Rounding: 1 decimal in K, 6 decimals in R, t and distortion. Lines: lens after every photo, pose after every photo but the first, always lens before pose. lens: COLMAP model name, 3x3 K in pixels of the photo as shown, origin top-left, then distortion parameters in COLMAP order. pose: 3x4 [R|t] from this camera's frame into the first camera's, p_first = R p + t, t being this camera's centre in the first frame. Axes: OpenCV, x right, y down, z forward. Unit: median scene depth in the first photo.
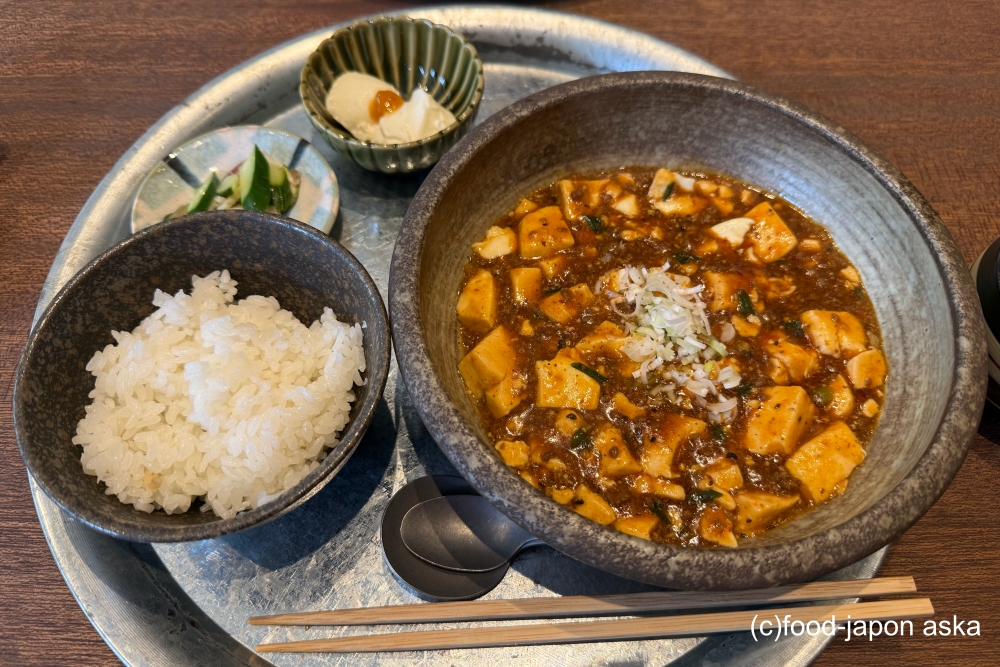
lens RADIAL K [[686.2, 0, 500.0], [0, 686.2, 333.5], [0, 0, 1]] dist [0.075716, -0.213589]
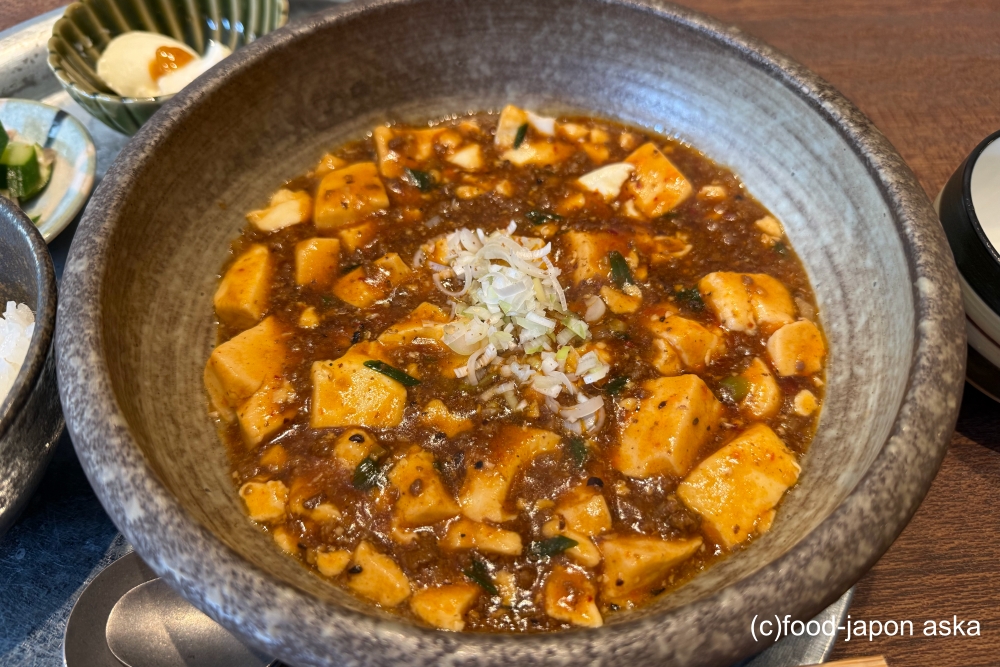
lens RADIAL K [[725.7, 0, 494.1], [0, 725.7, 324.1], [0, 0, 1]] dist [0.180021, -0.495422]
pose [[0.998186, -0.052826, 0.028893, 0.211363], [0.055459, 0.993485, -0.099561, 0.085297], [-0.023446, 0.100983, 0.994612, 0.270754]]
